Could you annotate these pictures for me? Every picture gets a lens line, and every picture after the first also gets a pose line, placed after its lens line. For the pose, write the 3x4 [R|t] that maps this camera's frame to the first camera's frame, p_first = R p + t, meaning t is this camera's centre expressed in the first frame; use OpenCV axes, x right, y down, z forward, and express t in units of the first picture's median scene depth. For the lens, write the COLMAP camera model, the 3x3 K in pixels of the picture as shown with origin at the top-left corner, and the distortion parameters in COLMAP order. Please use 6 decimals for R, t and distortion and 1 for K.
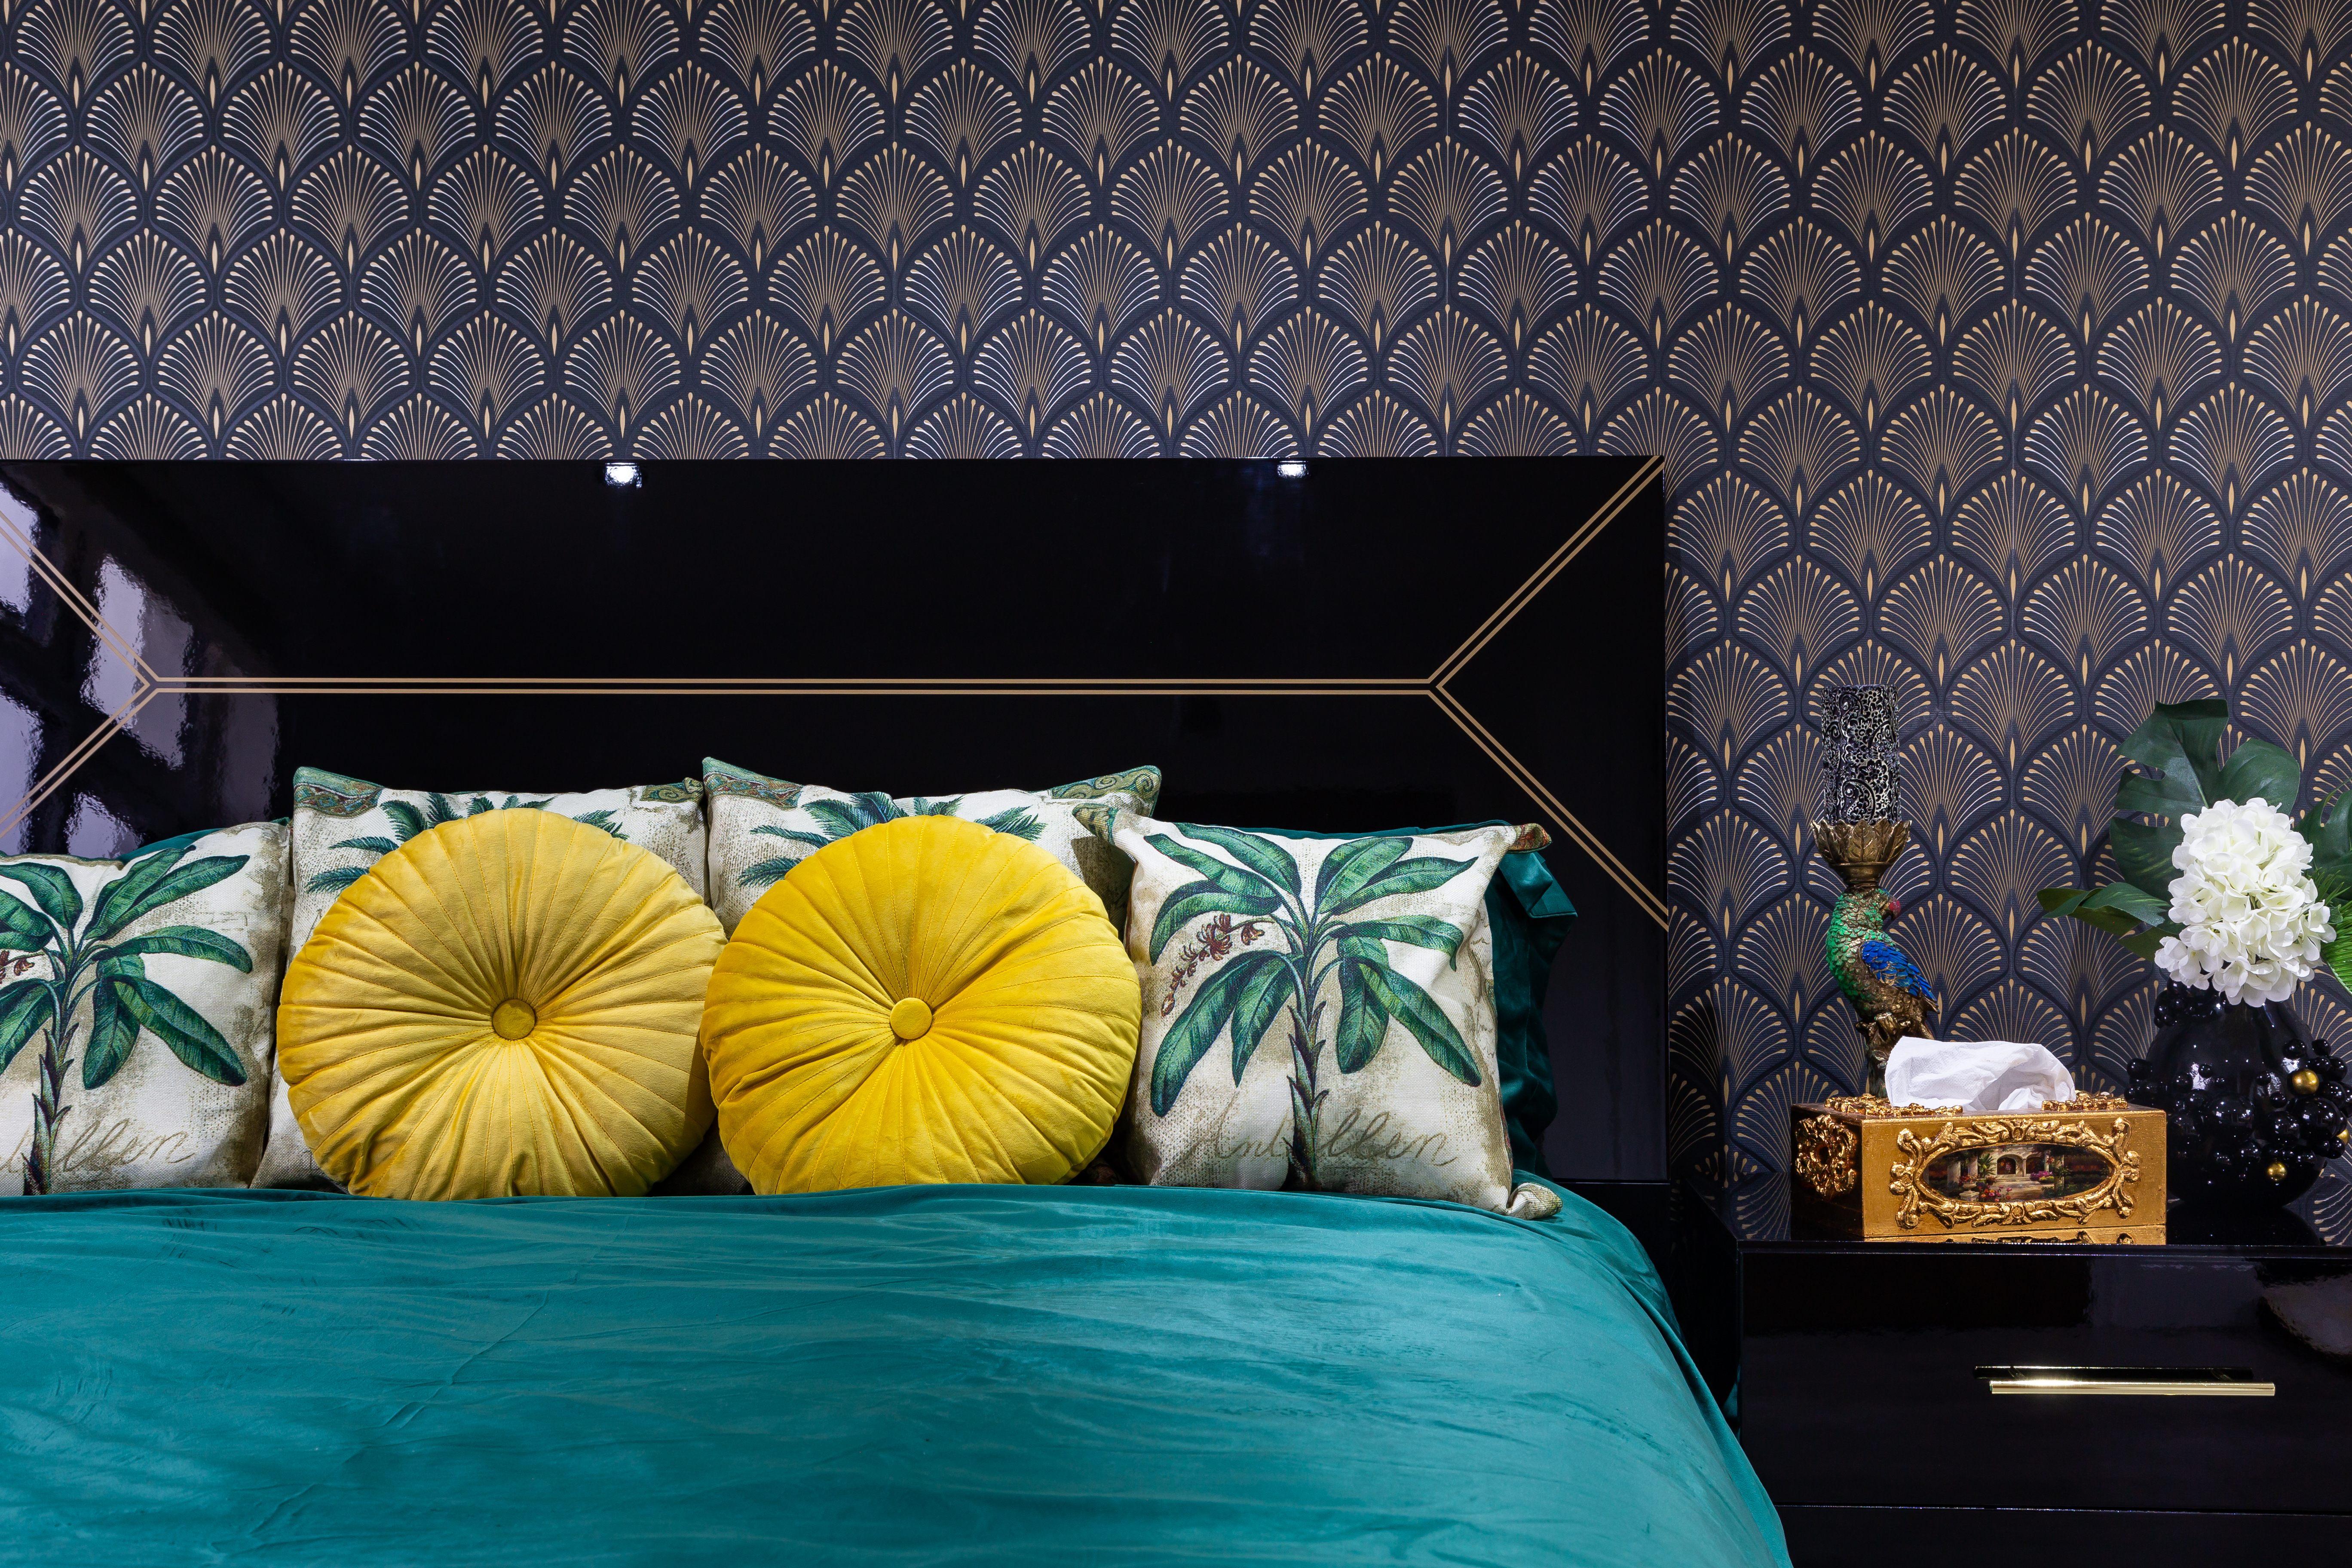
lens RADIAL K [[3303.2, 0, 1187.3], [0, 3303.2, 657.4], [0, 0, 1]] dist [0.115143, 0.000000]
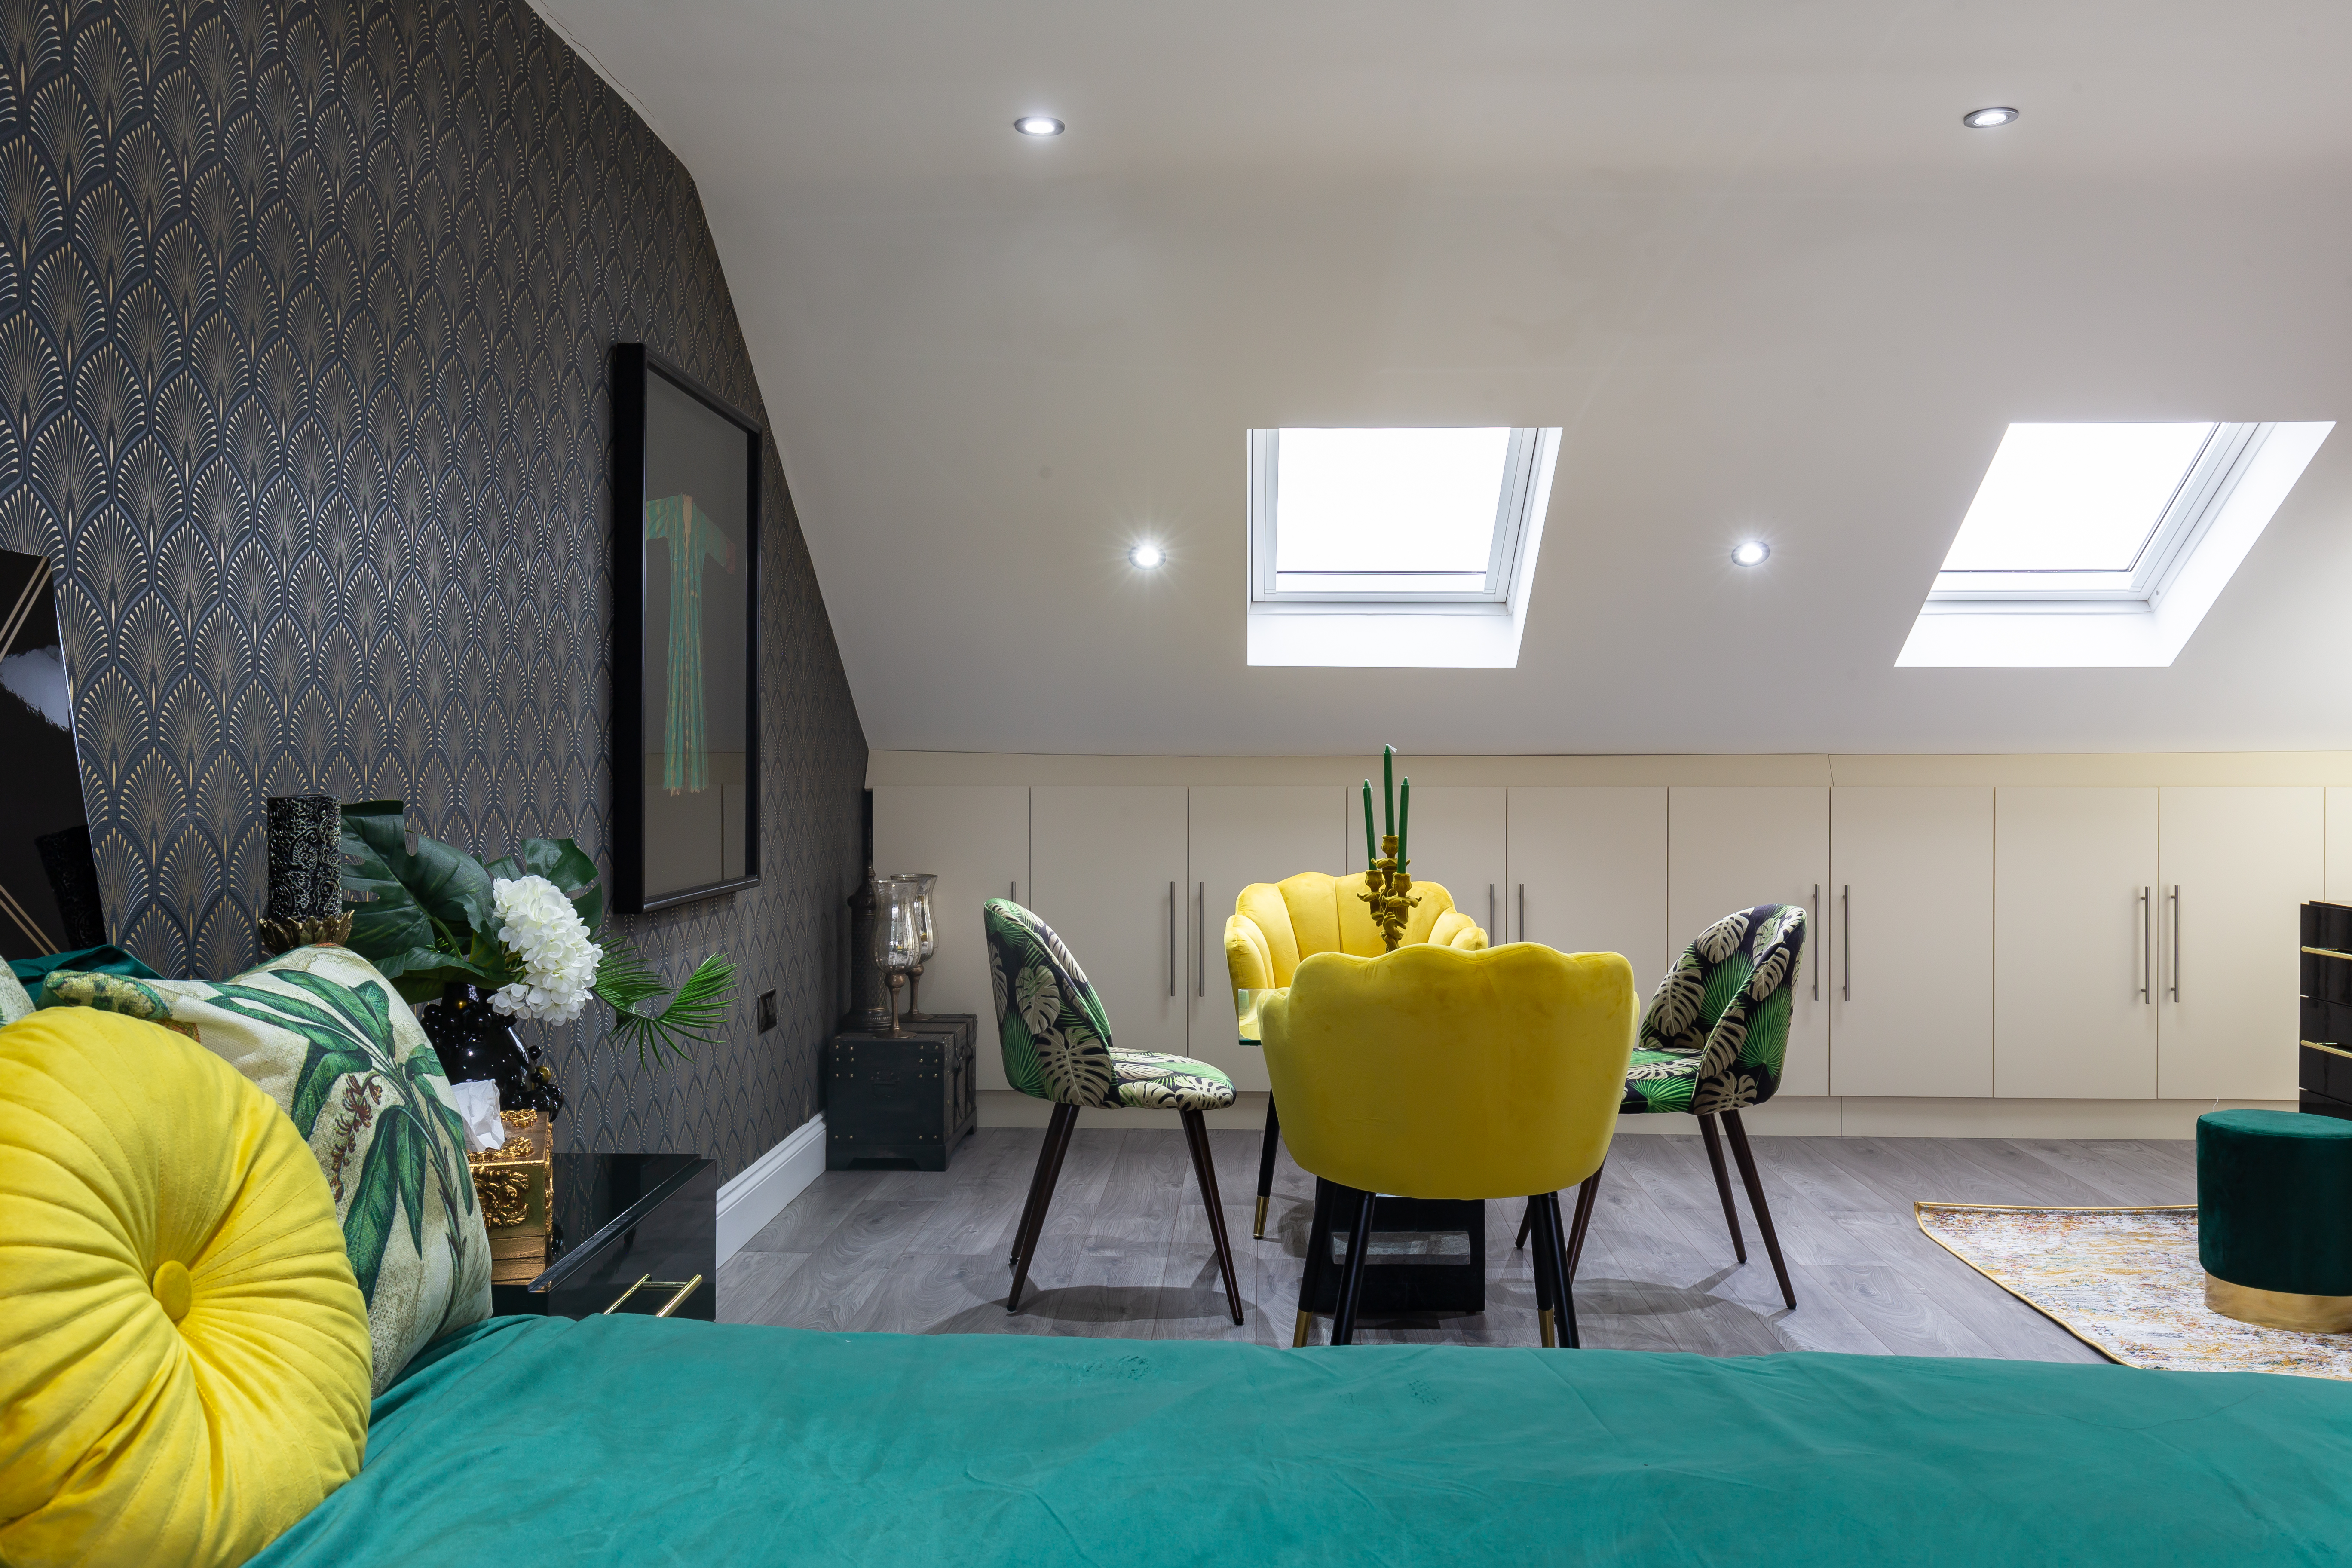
lens RADIAL K [[1912.2, 0, 1188.2], [0, 1912.2, 774.3], [0, 0, 1]] dist [-0.010389, 0.007557]
pose [[-0.037976, -0.006763, 0.999256, -0.491402], [-0.014294, 0.999878, 0.006224, -0.008537], [-0.999176, -0.014047, -0.038068, 0.776588]]
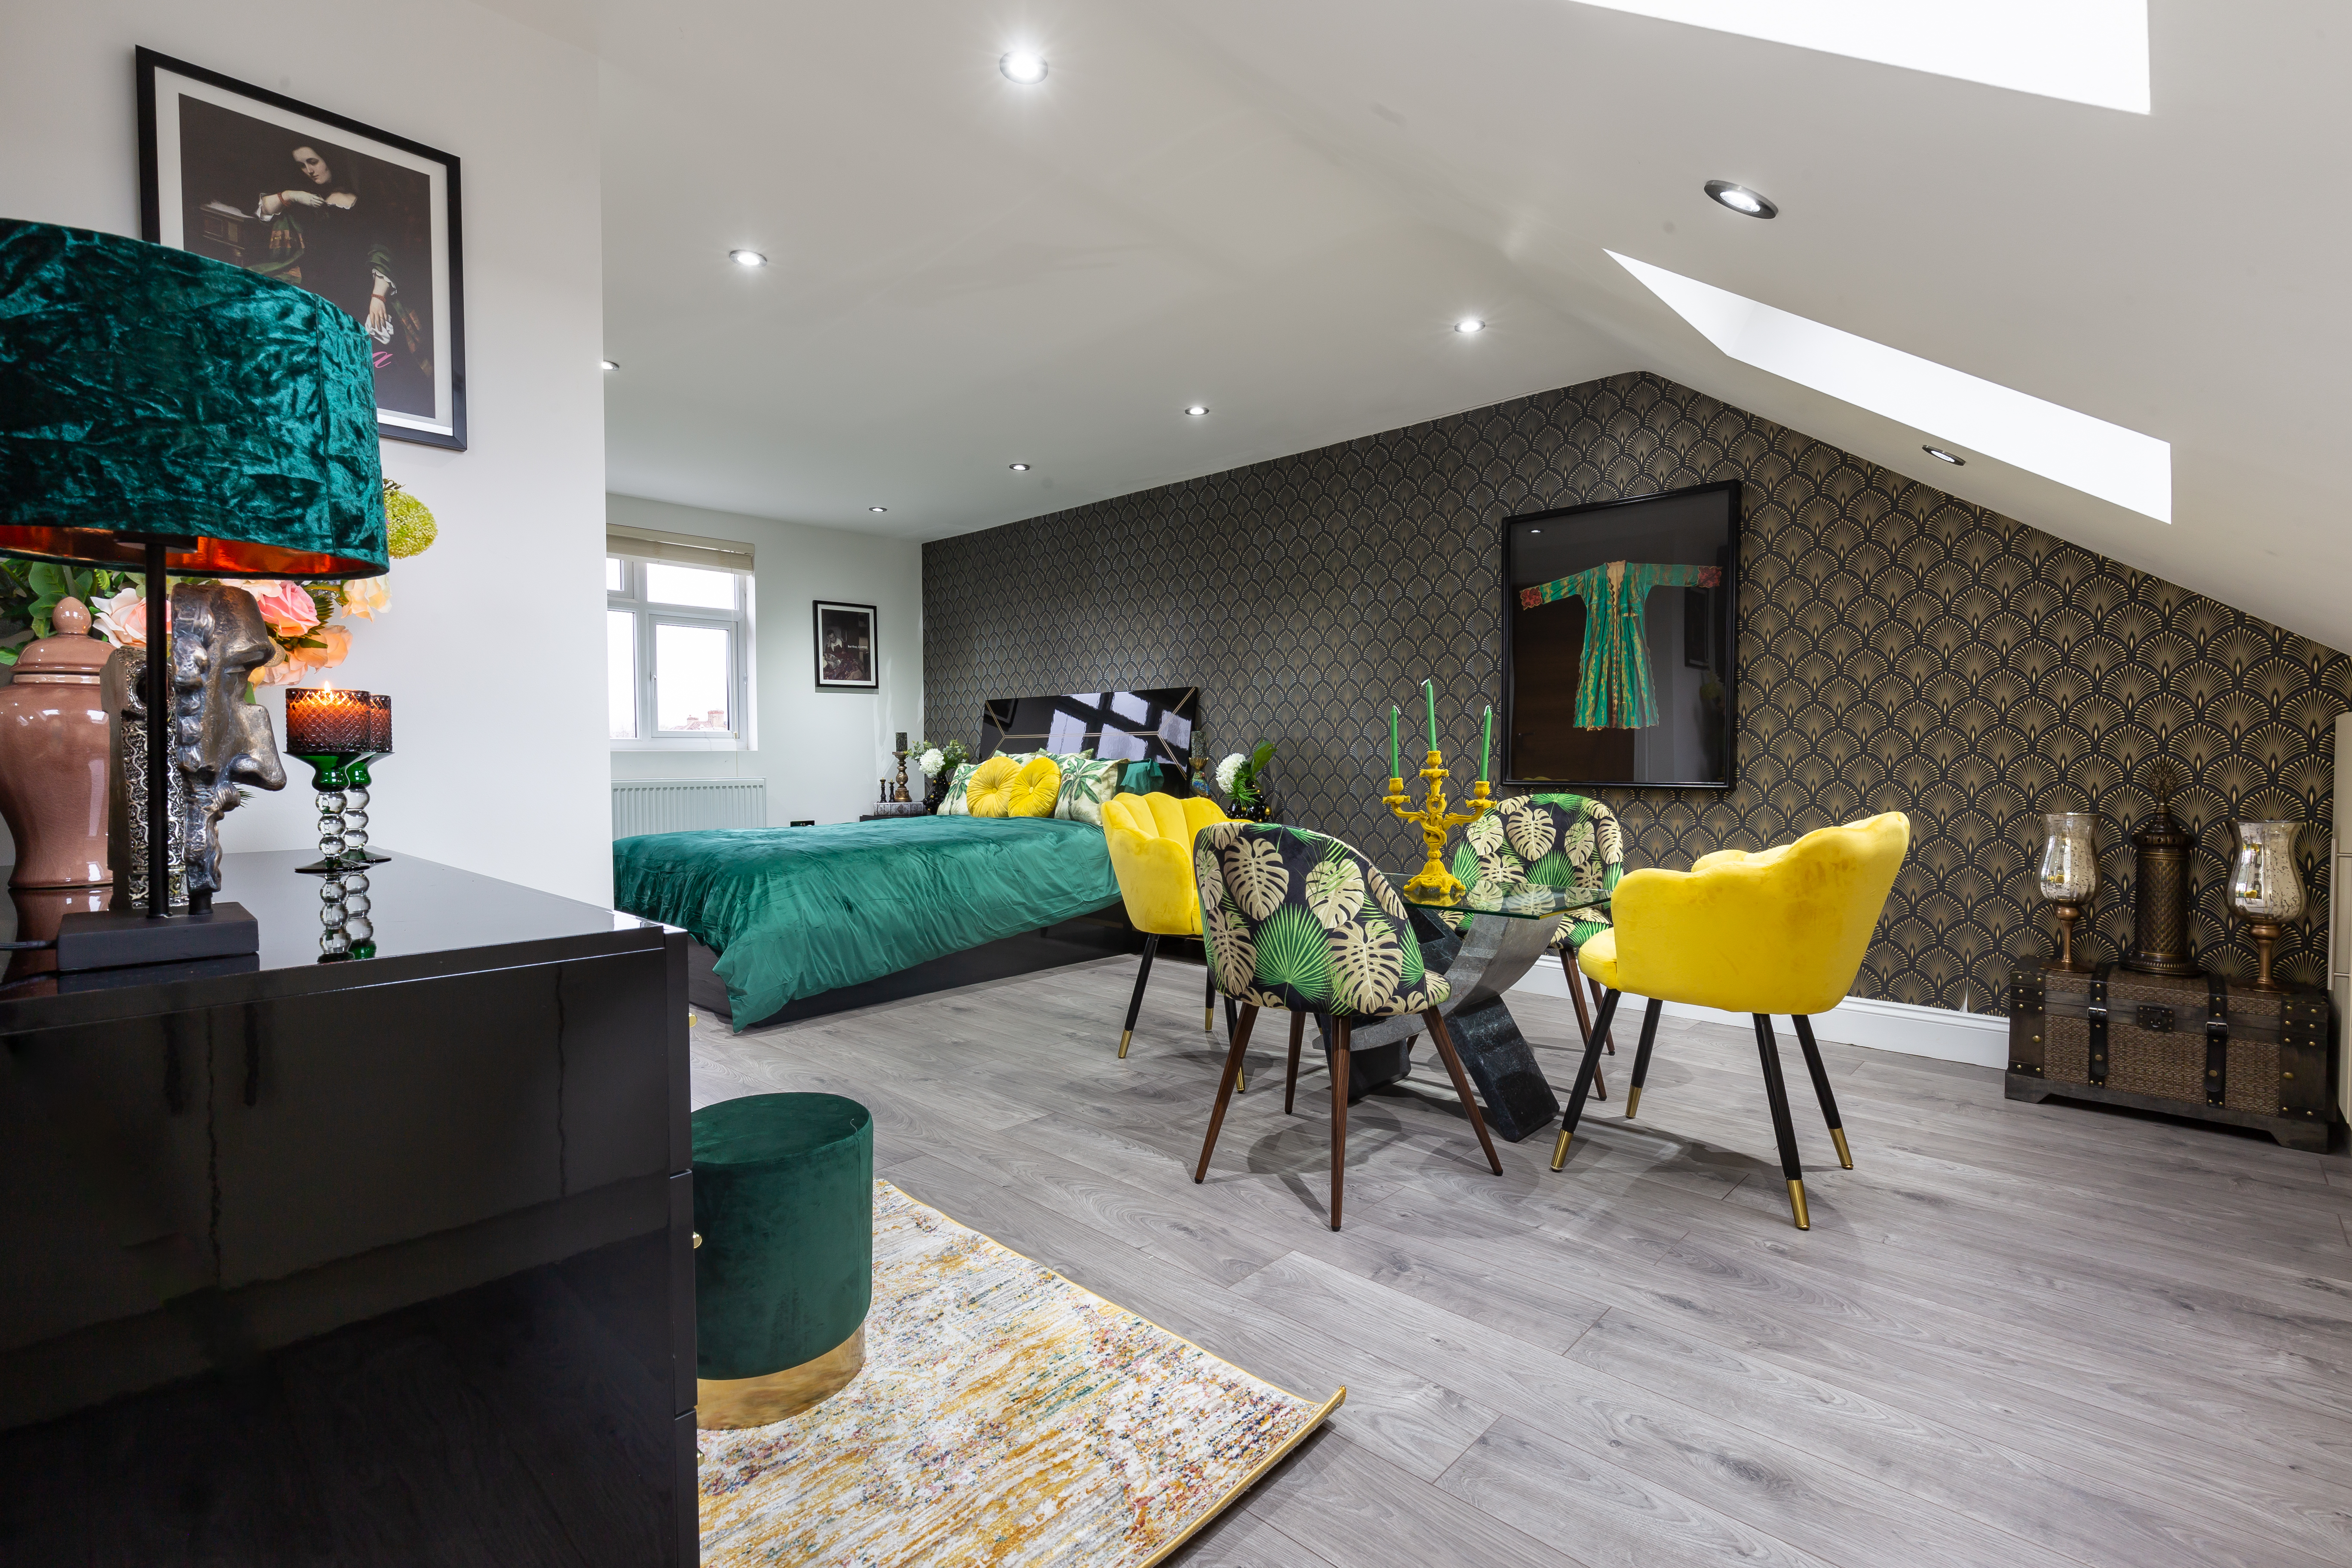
lens RADIAL K [[1054.8, 0, 1171.2], [0, 1054.8, 776.6], [0, 0, 1]] dist [-0.000129, 0.000001]
pose [[0.775526, 0.005812, -0.631288, 1.274098], [0.015640, 0.999474, 0.028416, 0.033306], [0.631121, -0.031911, 0.775027, -0.303442]]
